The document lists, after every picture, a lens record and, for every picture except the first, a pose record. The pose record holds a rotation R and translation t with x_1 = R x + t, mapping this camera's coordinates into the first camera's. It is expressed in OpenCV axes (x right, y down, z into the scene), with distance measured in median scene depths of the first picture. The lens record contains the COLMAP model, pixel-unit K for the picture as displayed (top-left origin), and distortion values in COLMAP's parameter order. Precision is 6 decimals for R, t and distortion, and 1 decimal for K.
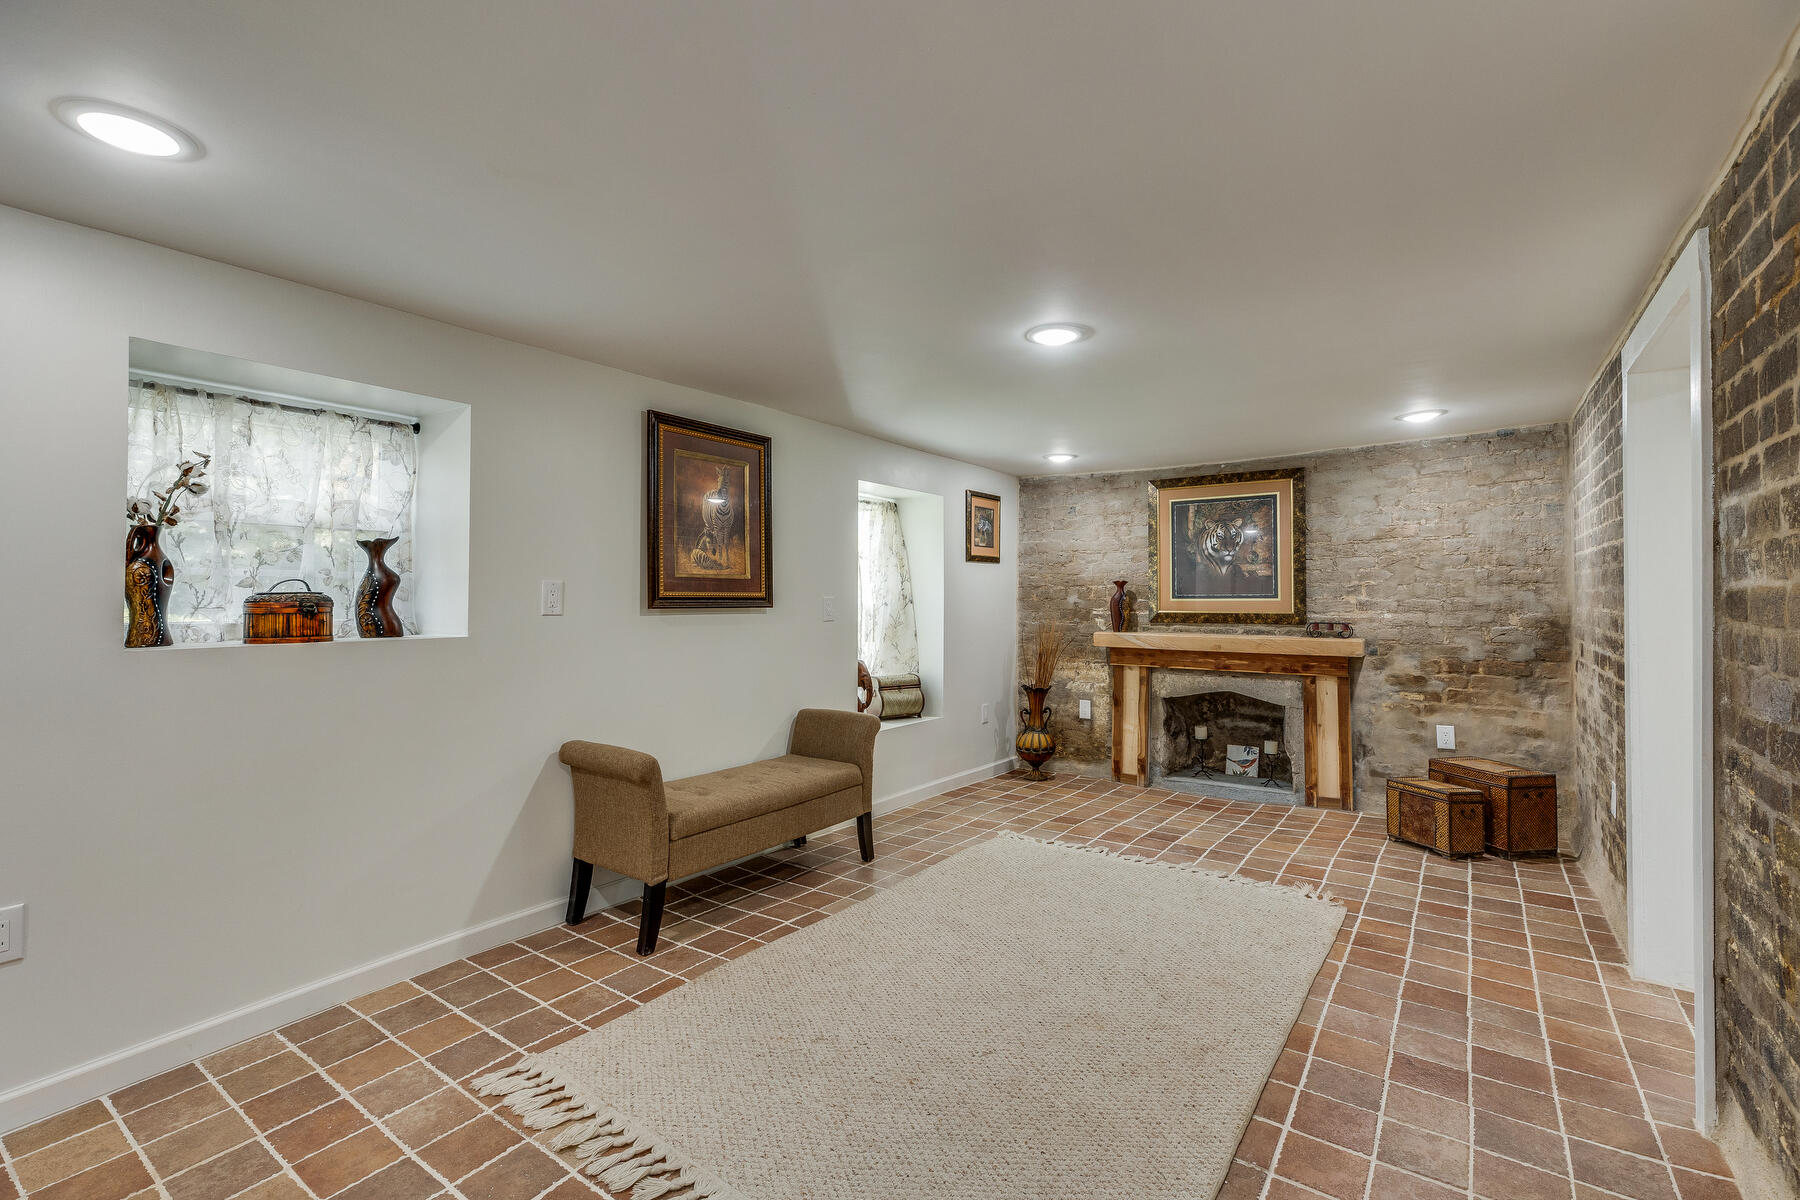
lens RADIAL K [[813.4, 0, 897.1], [0, 813.4, 595.7], [0, 0, 1]] dist [0.003648, -0.000992]
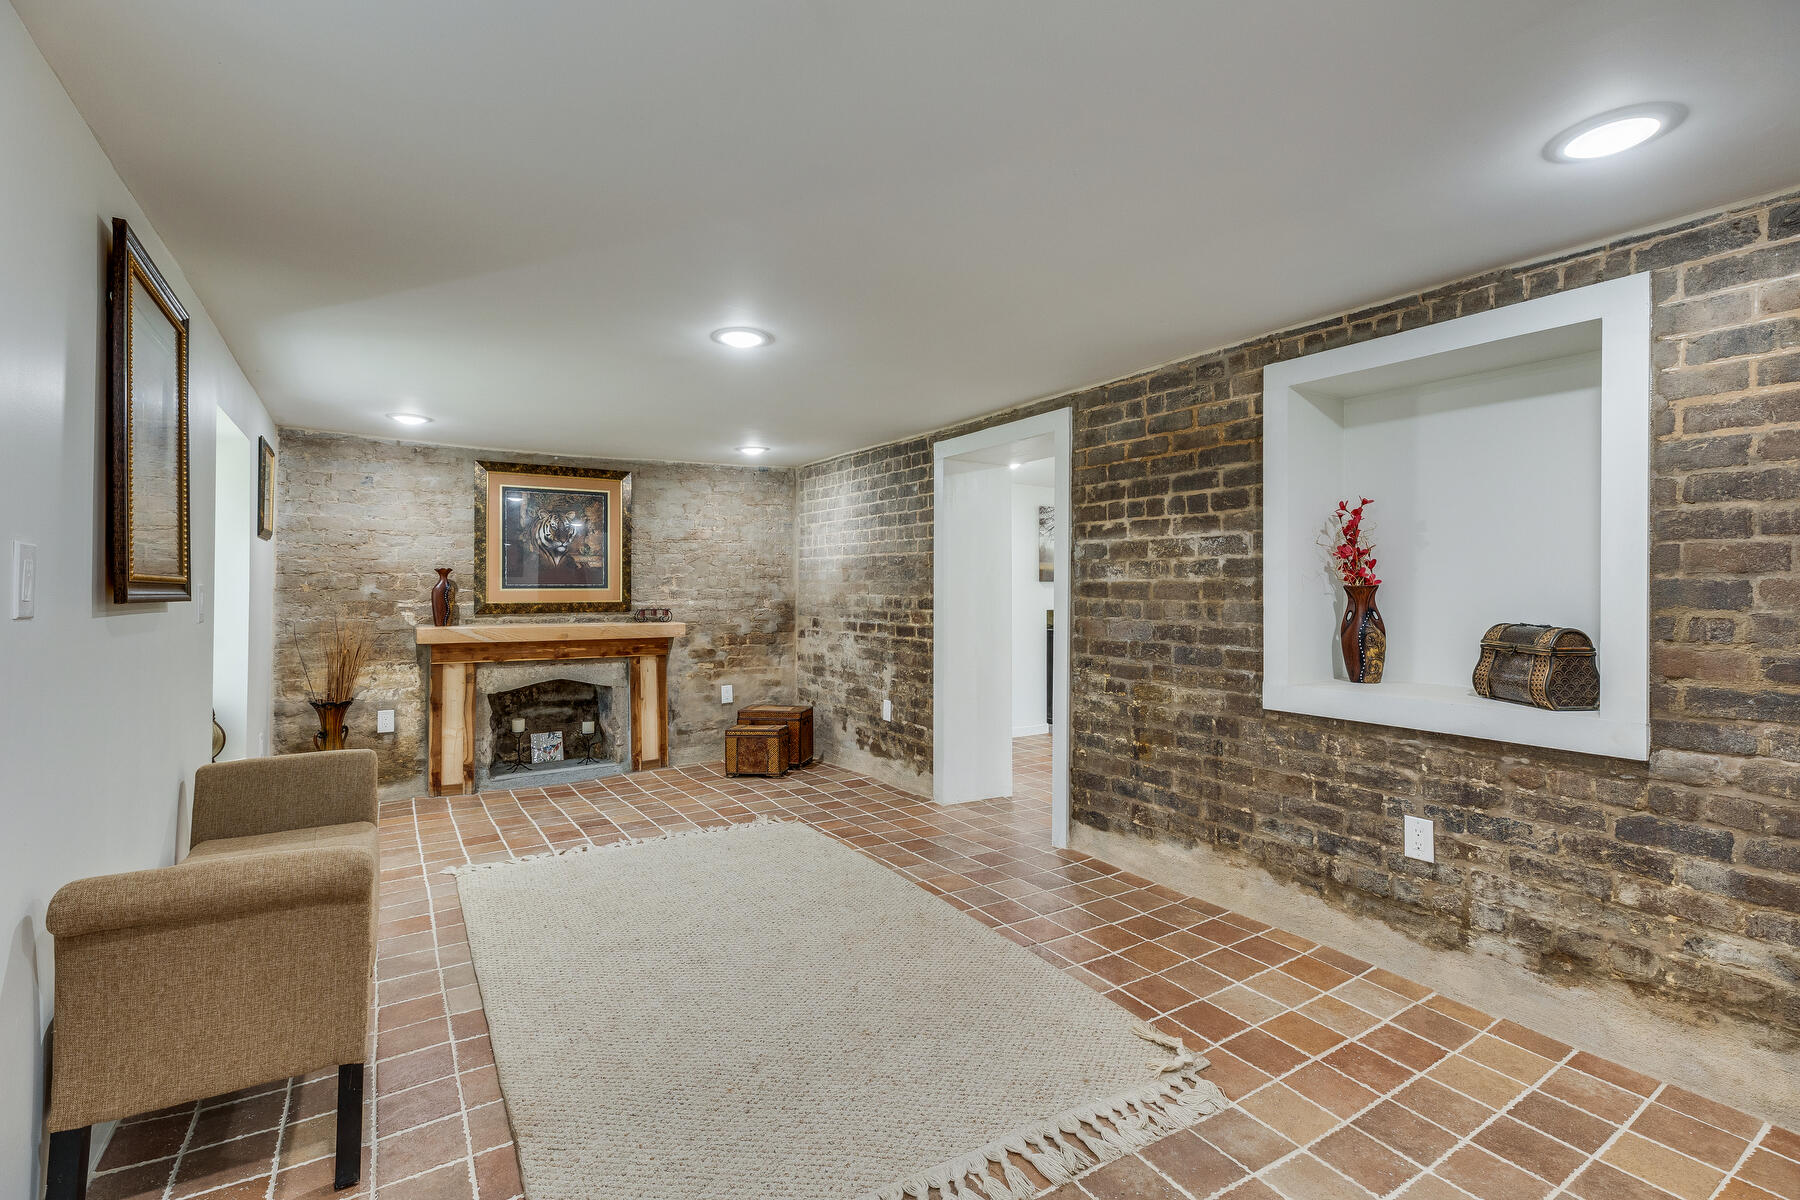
lens RADIAL K [[813.4, 0, 897.9], [0, 813.4, 589.8], [0, 0, 1]] dist [0.003648, -0.000992]
pose [[0.381820, -0.000162, 0.924237, -0.401968], [-0.002258, 0.999997, 0.001108, 0.003246], [-0.924234, -0.002510, 0.381818, 0.229915]]
